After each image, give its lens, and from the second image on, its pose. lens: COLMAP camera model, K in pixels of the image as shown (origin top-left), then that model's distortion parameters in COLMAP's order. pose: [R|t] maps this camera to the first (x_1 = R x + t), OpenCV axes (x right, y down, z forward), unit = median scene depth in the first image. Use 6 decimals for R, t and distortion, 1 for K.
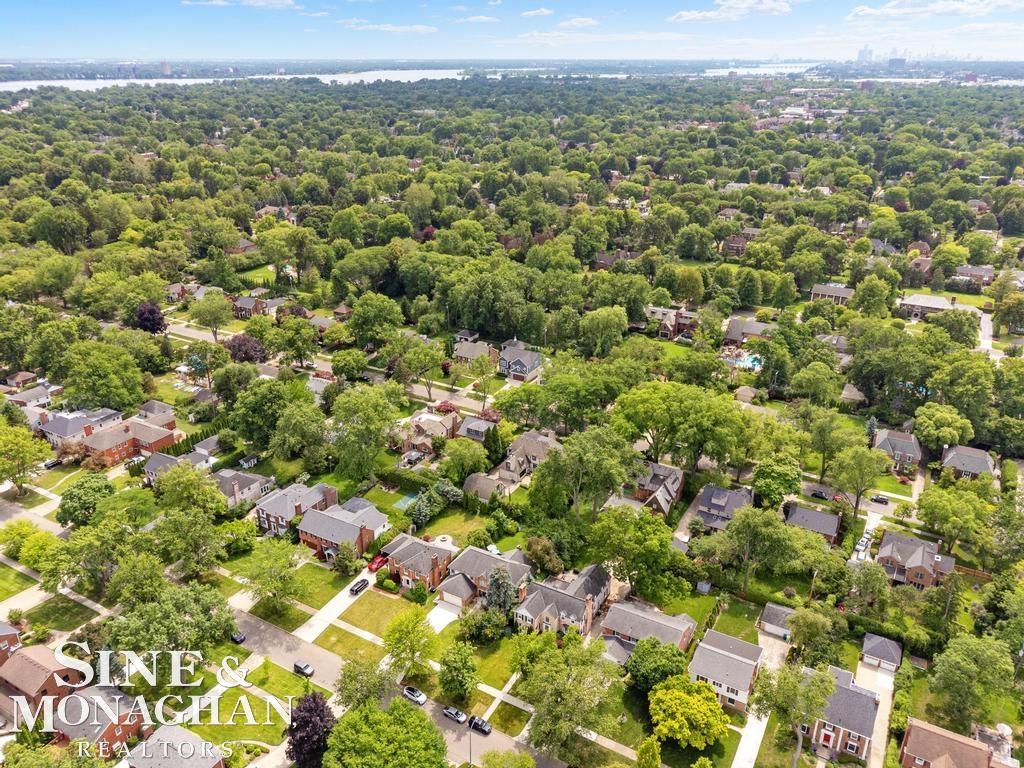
lens RADIAL K [[742.7, 0, 523.9], [0, 742.7, 380.7], [0, 0, 1]] dist [0.004376, 0.002313]
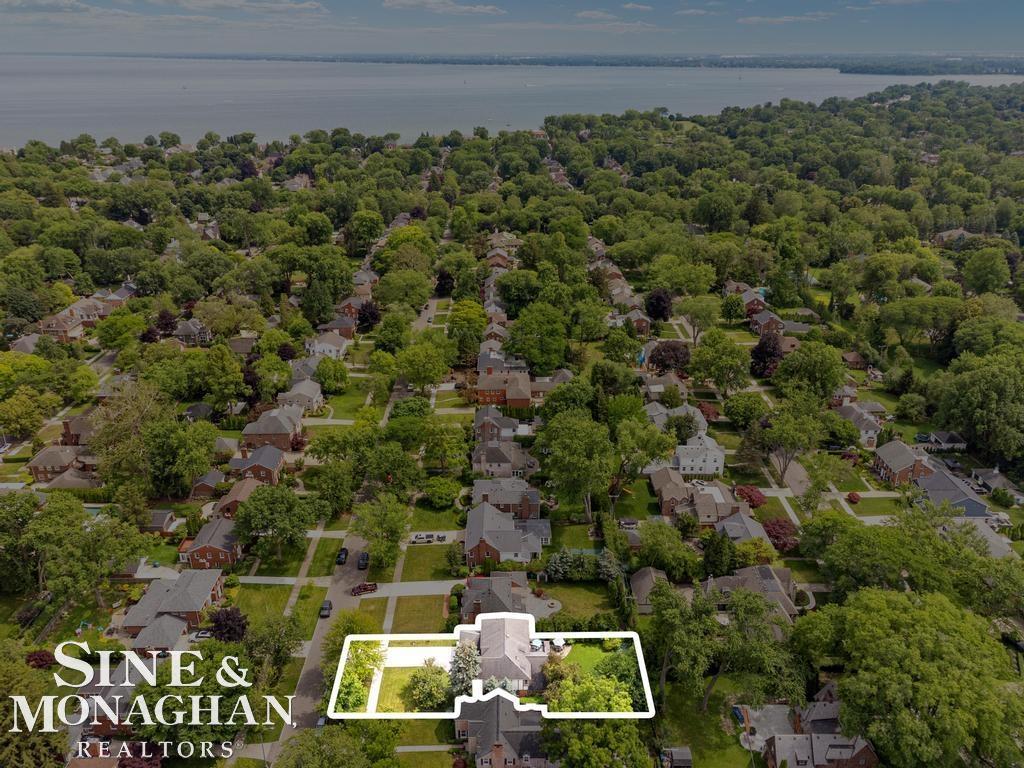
lens RADIAL K [[760.8, 0, 481.4], [0, 760.8, 376.7], [0, 0, 1]] dist [0.011893, 0.008085]
pose [[0.498127, 0.328328, -0.802539, 0.399221], [-0.335889, 0.926342, 0.170495, -0.133977], [0.799404, 0.184637, 0.571719, 0.300395]]
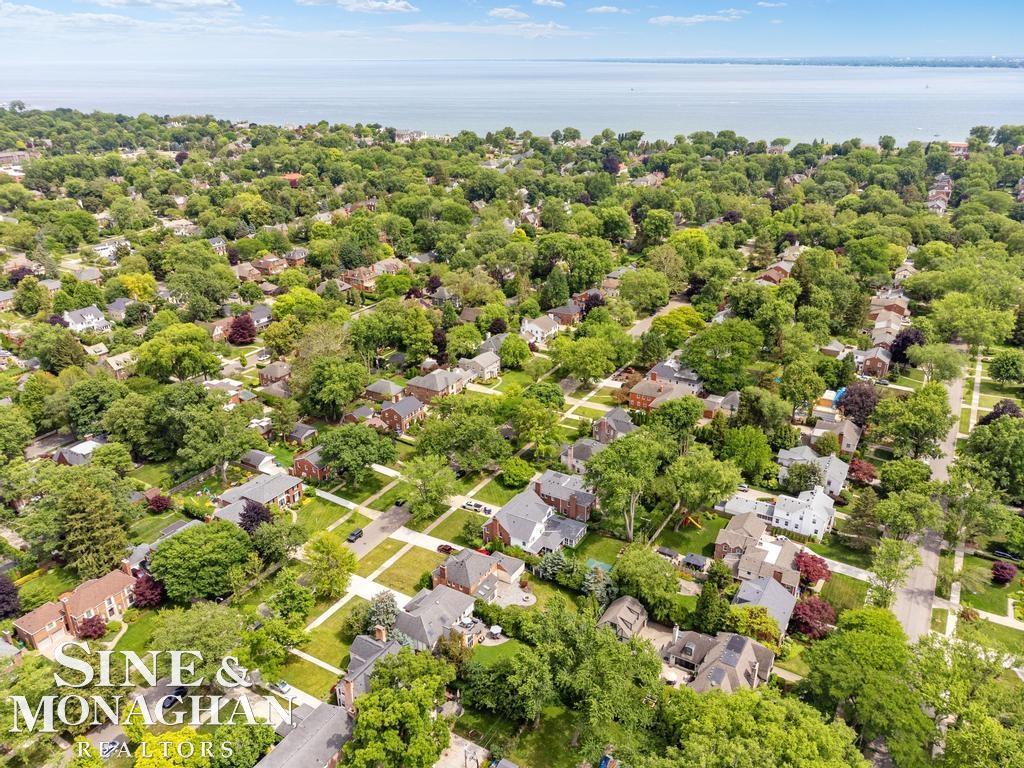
lens RADIAL K [[742.7, 0, 523.9], [0, 742.7, 380.7], [0, 0, 1]] dist [0.004376, 0.002313]
pose [[-0.013345, 0.388528, -0.921340, 0.494395], [-0.390065, 0.846398, 0.362574, -0.259216], [0.920691, 0.364221, 0.140256, 0.605273]]
